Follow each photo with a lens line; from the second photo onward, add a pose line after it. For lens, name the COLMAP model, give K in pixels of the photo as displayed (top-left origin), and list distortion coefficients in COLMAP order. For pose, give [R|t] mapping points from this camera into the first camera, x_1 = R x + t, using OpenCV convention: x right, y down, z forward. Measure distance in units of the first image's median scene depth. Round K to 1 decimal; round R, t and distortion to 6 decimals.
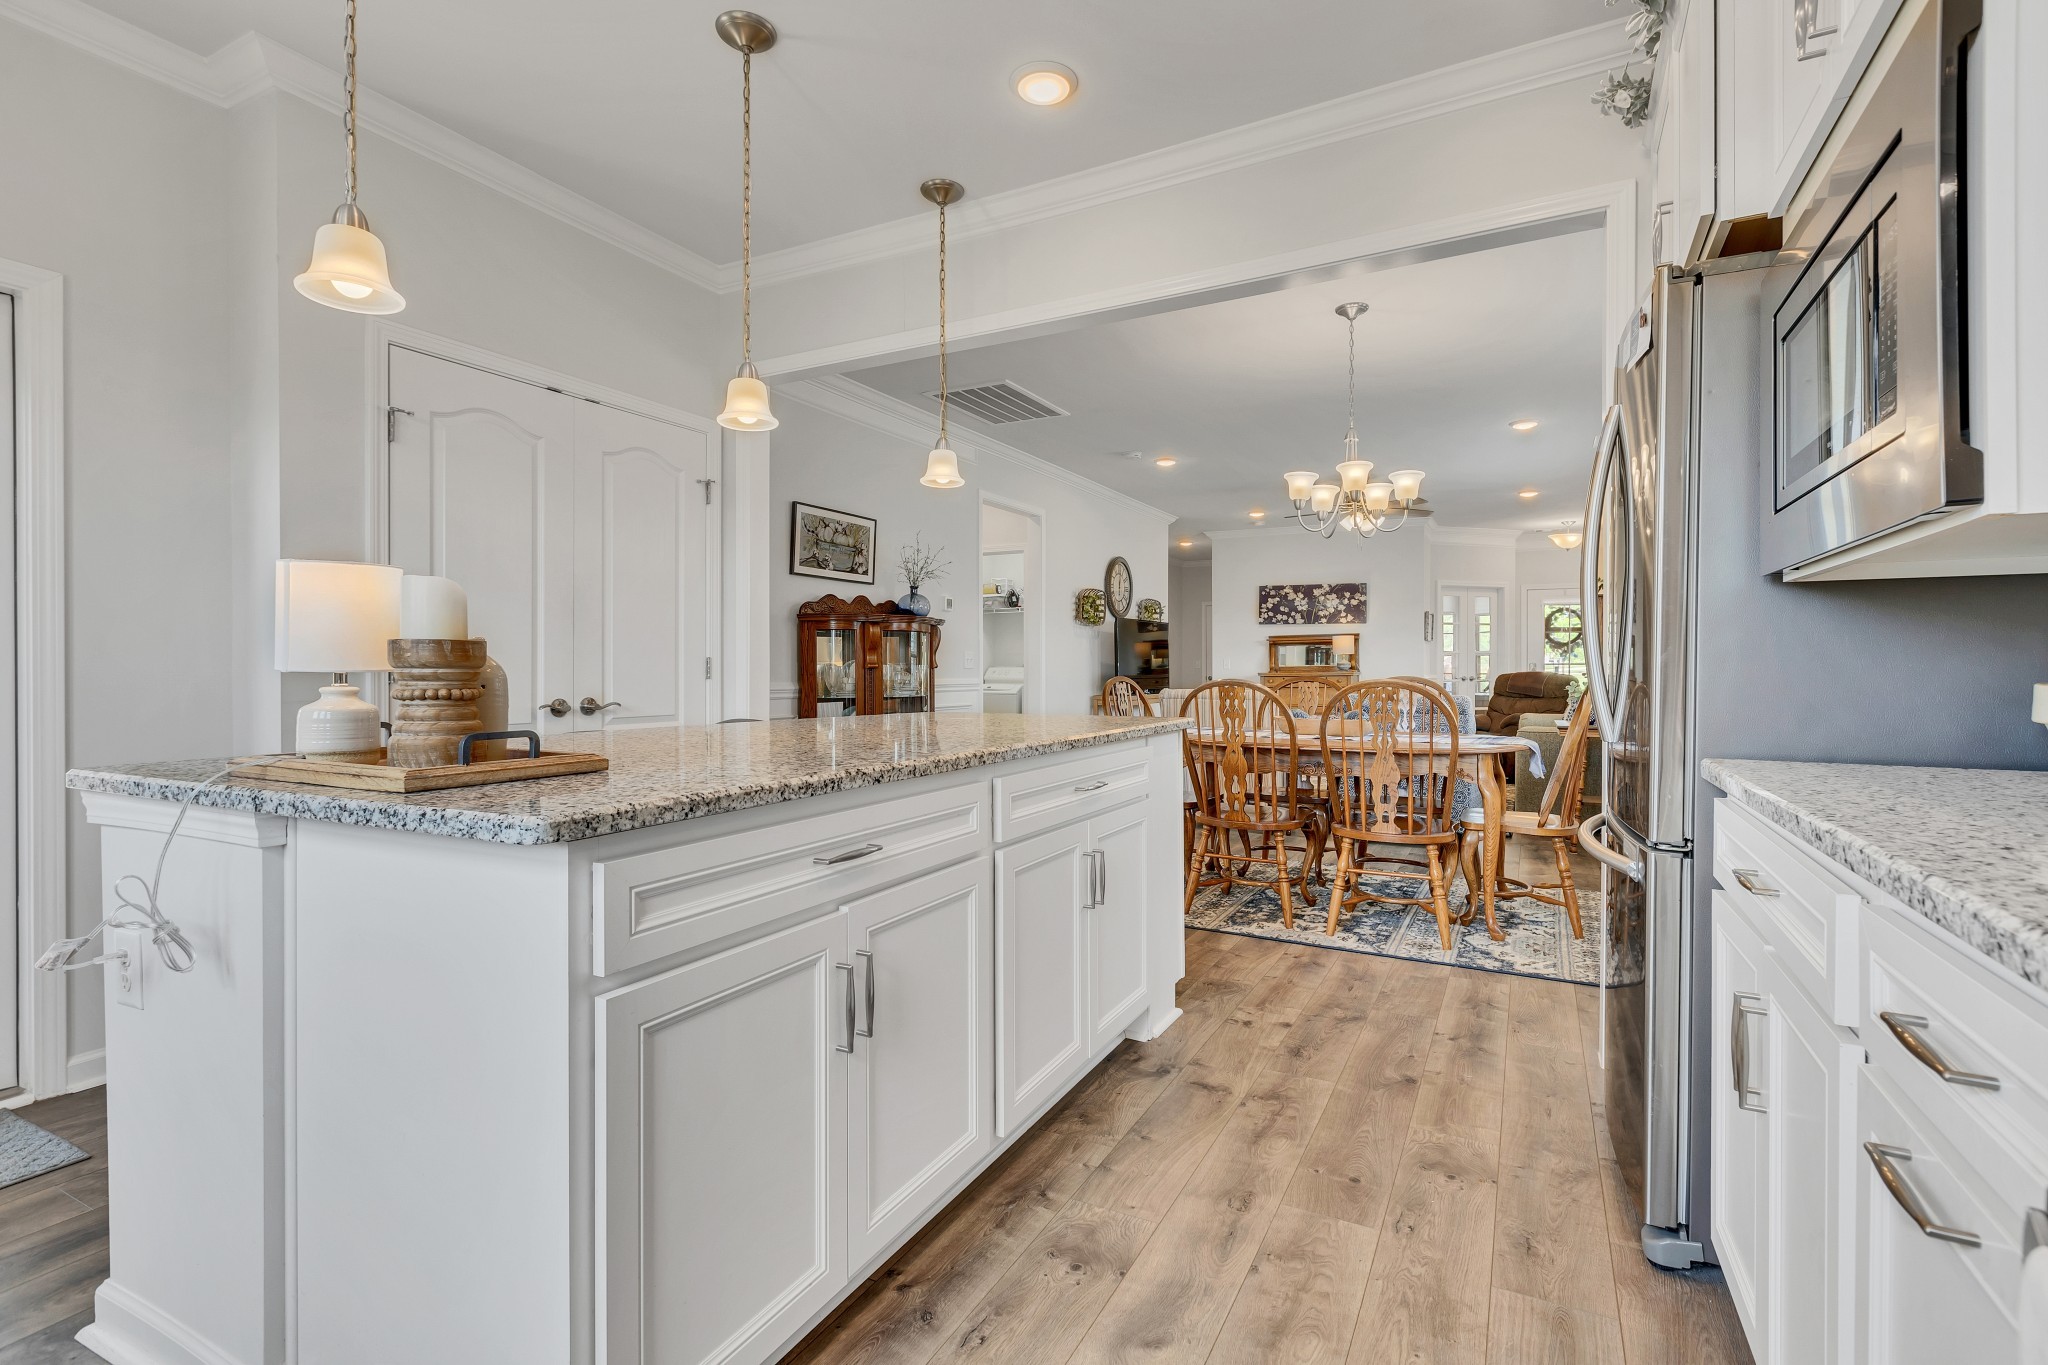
lens RADIAL K [[932.4, 0, 1049.0], [0, 932.4, 720.0], [0, 0, 1]] dist [-0.003597, -0.000828]
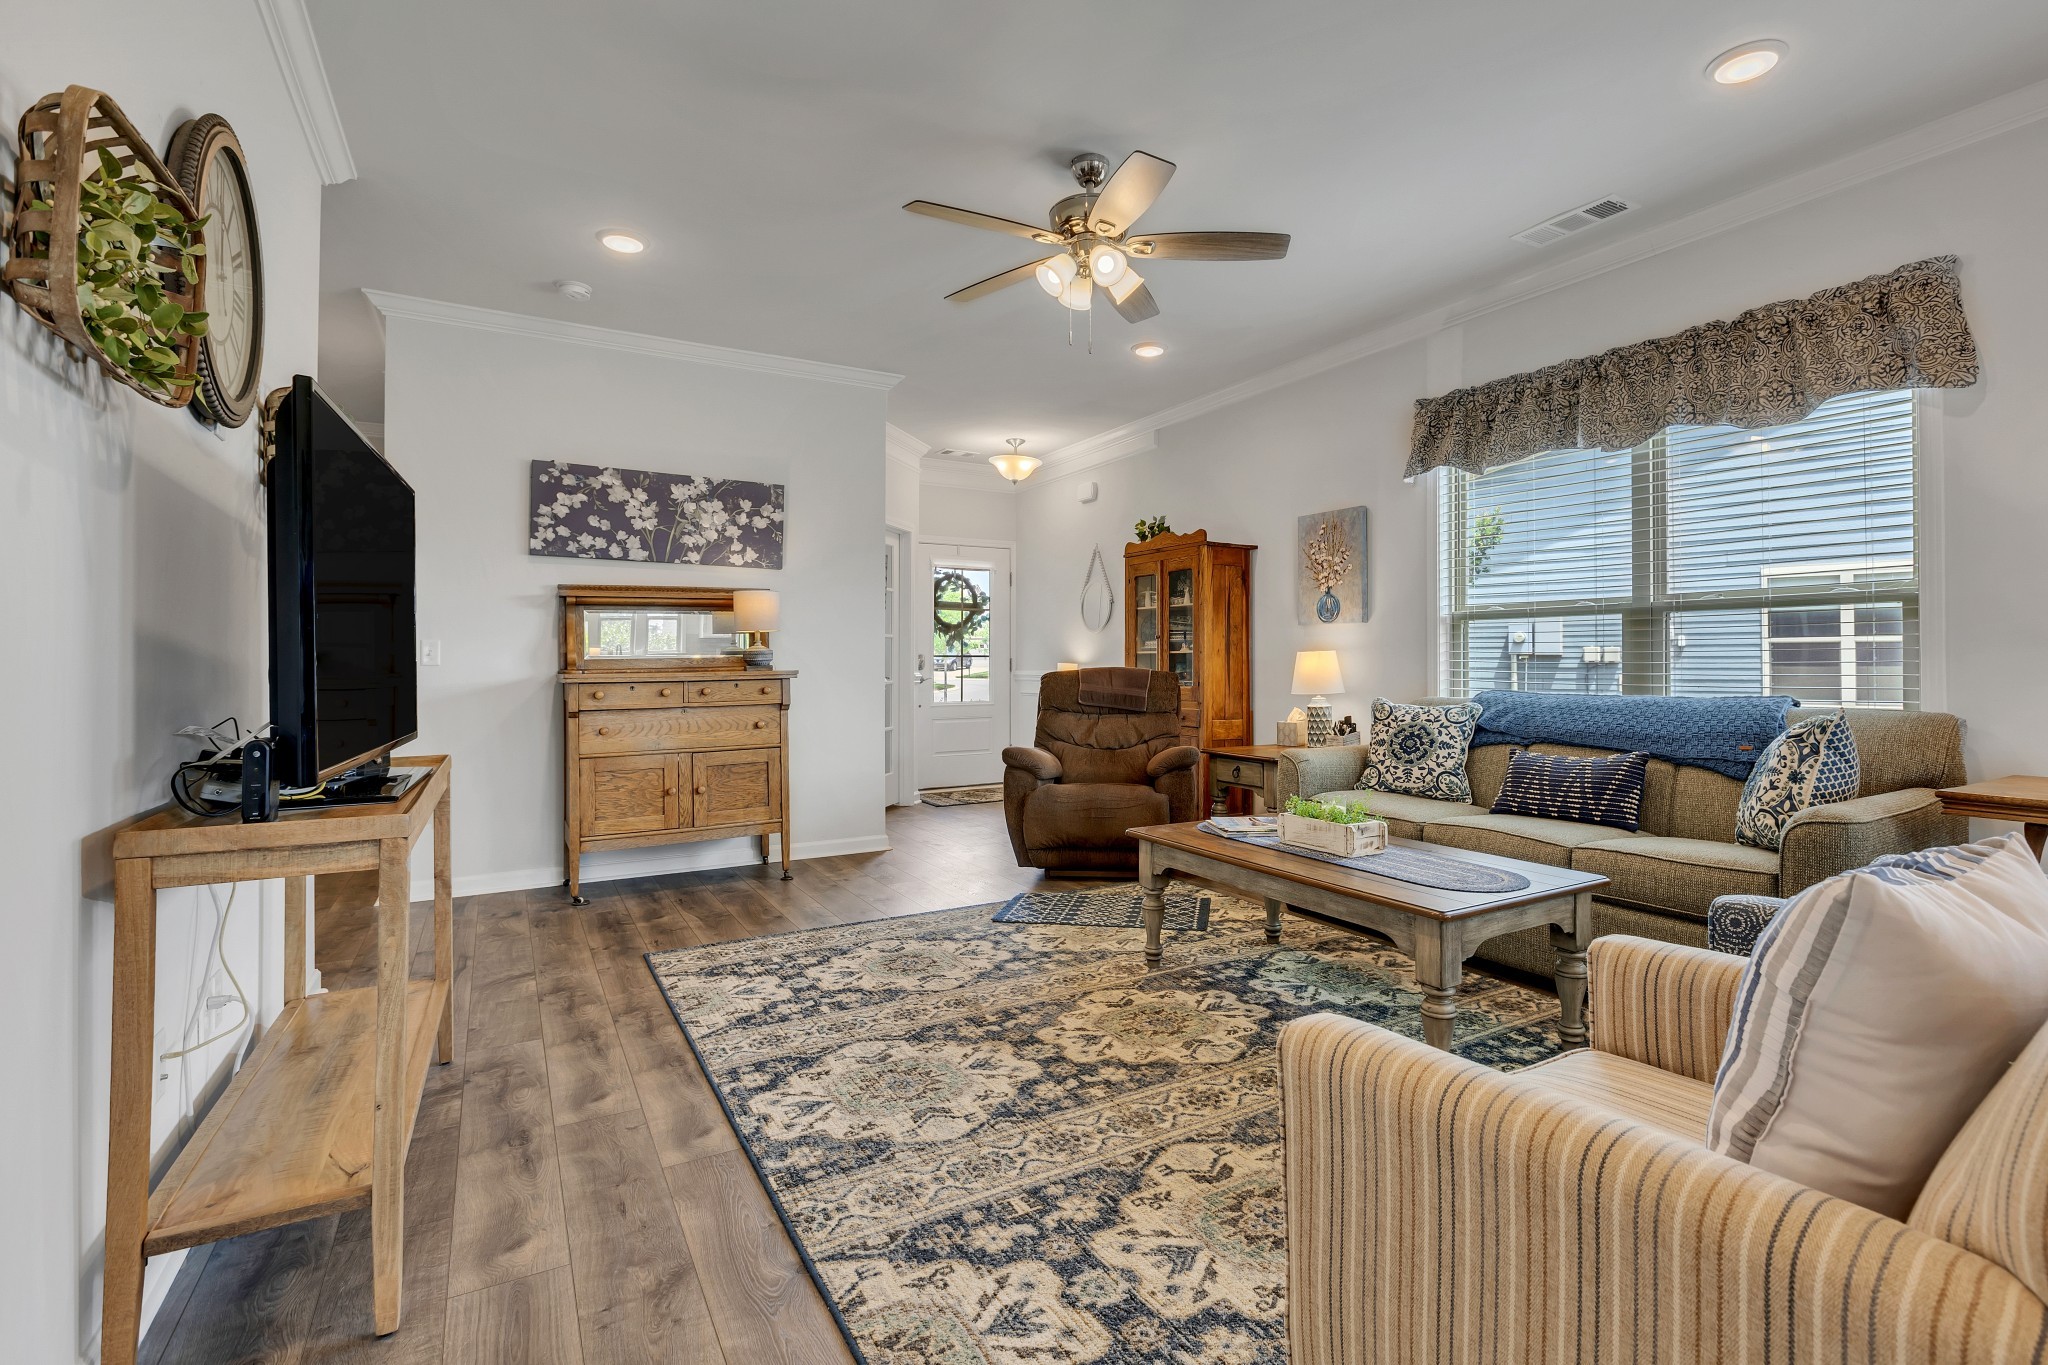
lens RADIAL K [[932.4, 0, 1053.4], [0, 932.4, 664.2], [0, 0, 1]] dist [-0.003597, -0.000828]
pose [[0.521886, -0.005461, 0.852998, 0.001137], [0.049369, 0.998497, -0.023812, -0.035535], [-0.851585, 0.054538, 0.521371, 0.615660]]
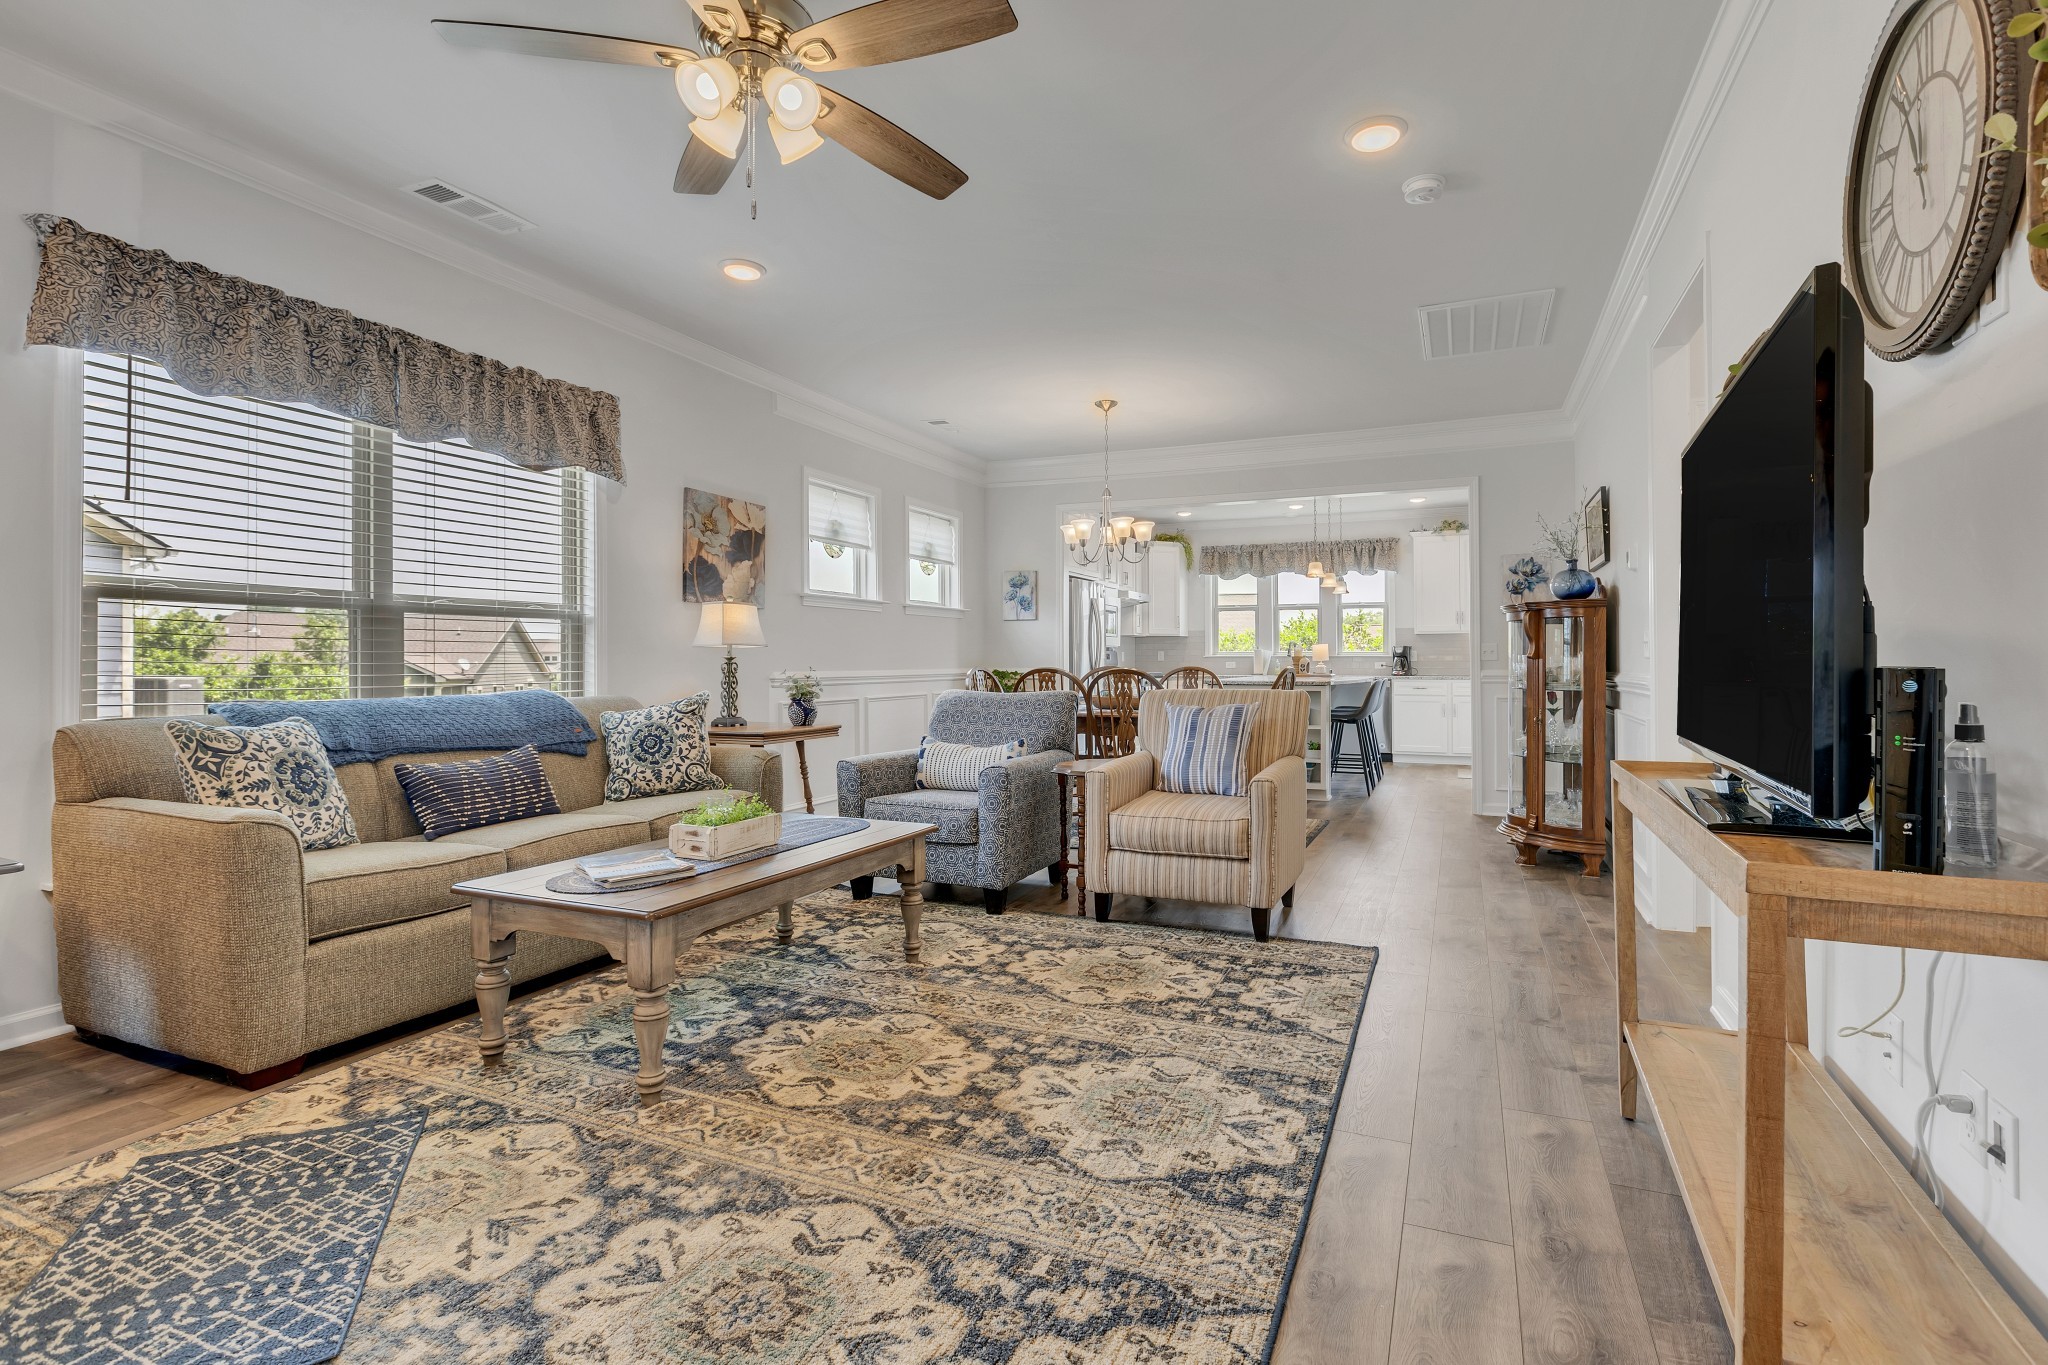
lens RADIAL K [[950.6, 0, 1049.1], [0, 950.6, 651.1], [0, 0, 1]] dist [-0.004139, -0.001399]
pose [[-0.997182, 0.001649, -0.075007, 0.206686], [-0.001215, 0.999272, 0.038131, -0.051143], [0.075016, 0.038115, -0.996454, 0.968544]]
